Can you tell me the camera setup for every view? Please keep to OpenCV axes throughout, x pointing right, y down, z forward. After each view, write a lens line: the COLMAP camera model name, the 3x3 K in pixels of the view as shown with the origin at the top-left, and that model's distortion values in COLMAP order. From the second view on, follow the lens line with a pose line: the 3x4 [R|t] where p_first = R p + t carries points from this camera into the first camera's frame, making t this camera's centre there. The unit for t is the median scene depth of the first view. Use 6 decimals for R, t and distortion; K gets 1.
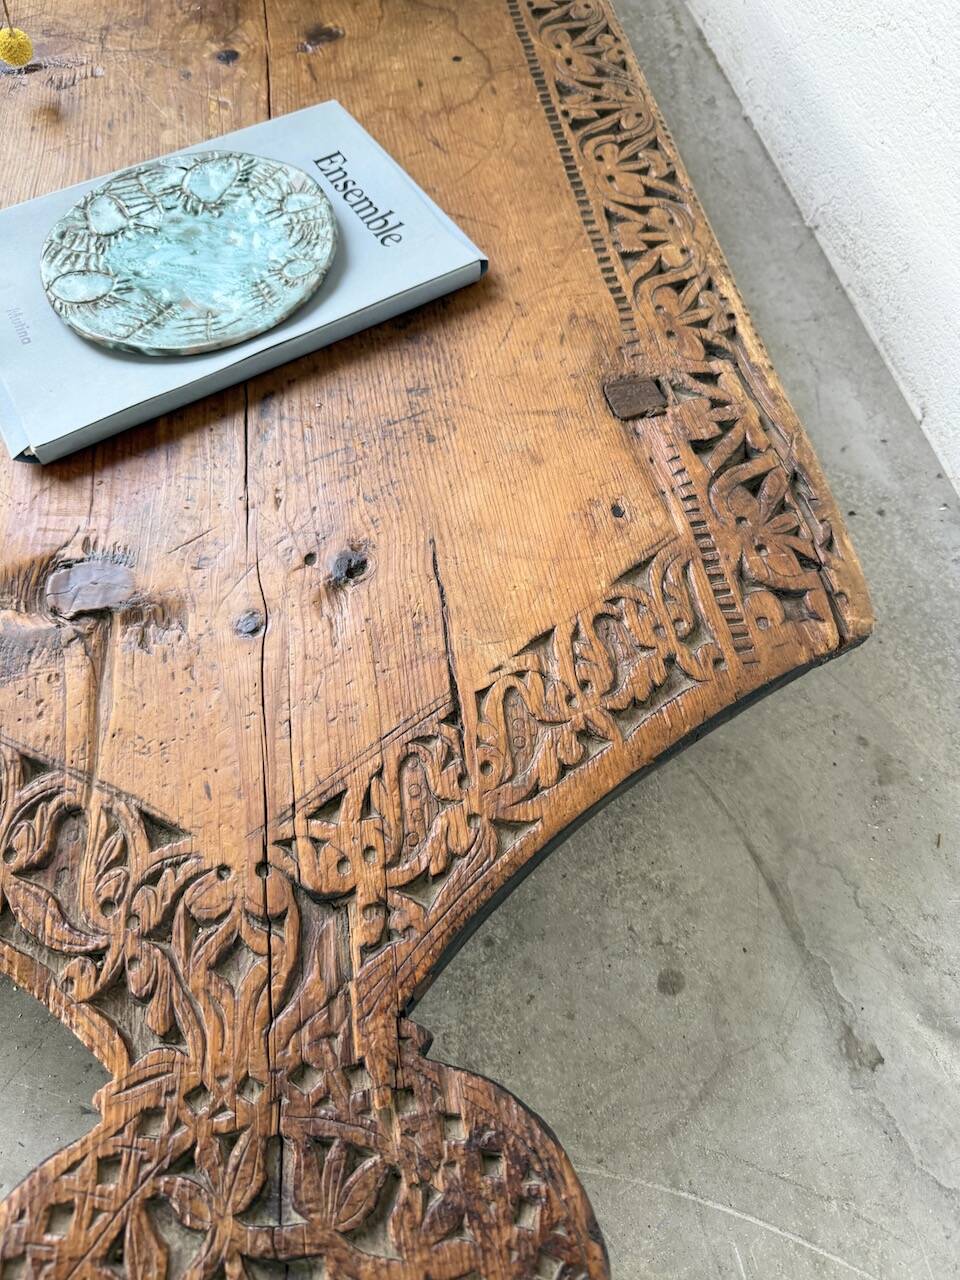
lens RADIAL K [[867.9, 0, 483.4], [0, 867.9, 662.3], [0, 0, 1]] dist [0.085928, -0.104716]
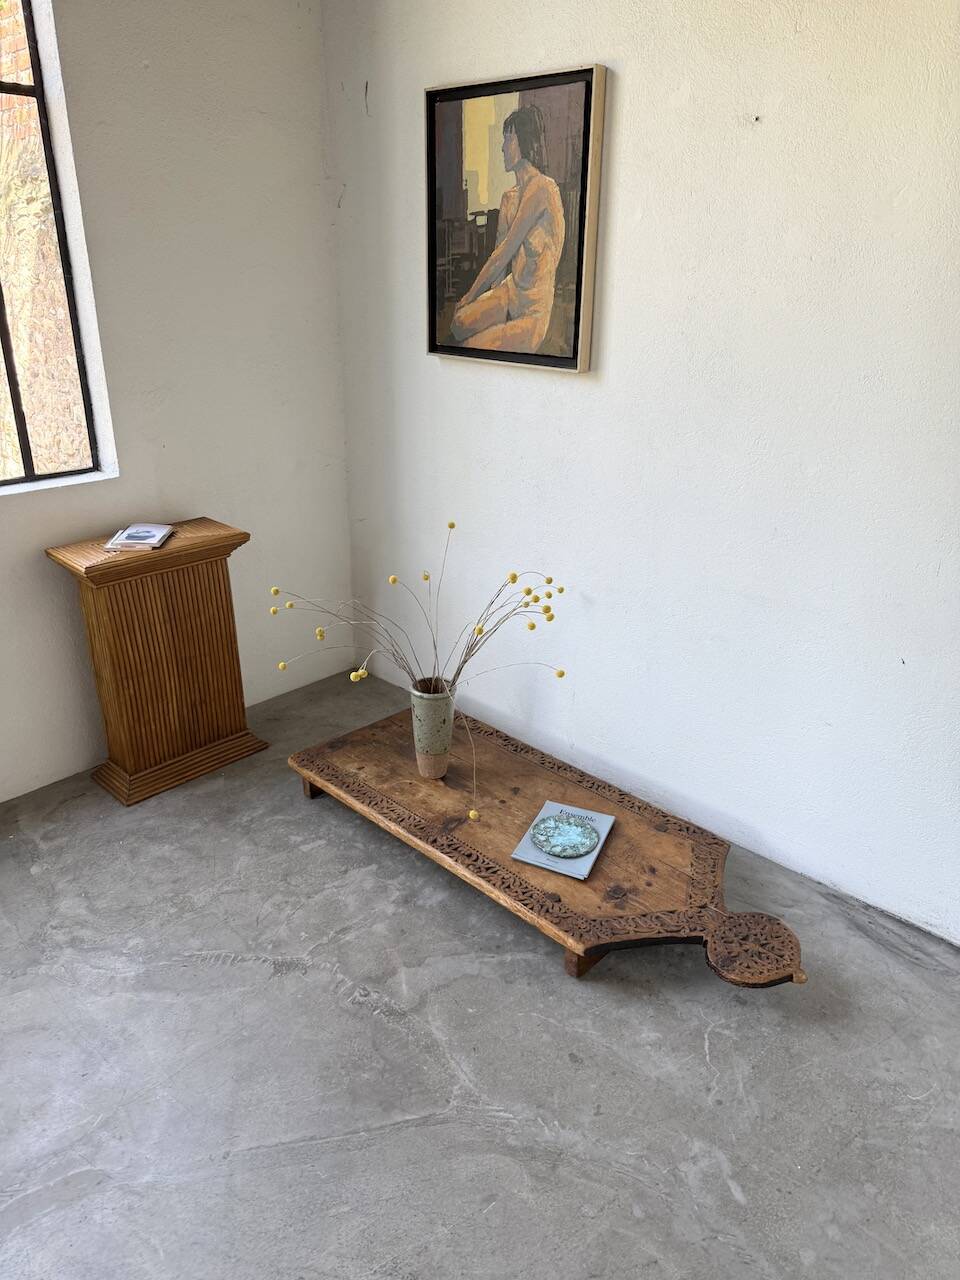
lens RADIAL K [[912.6, 0, 488.3], [0, 912.6, 632.7], [0, 0, 1]] dist [0.050034, -0.077061]
pose [[0.803937, -0.207682, 0.557273, -3.783197], [0.513216, 0.715732, -0.473643, 0.979271], [-0.300491, 0.666780, 0.681989, -3.413845]]
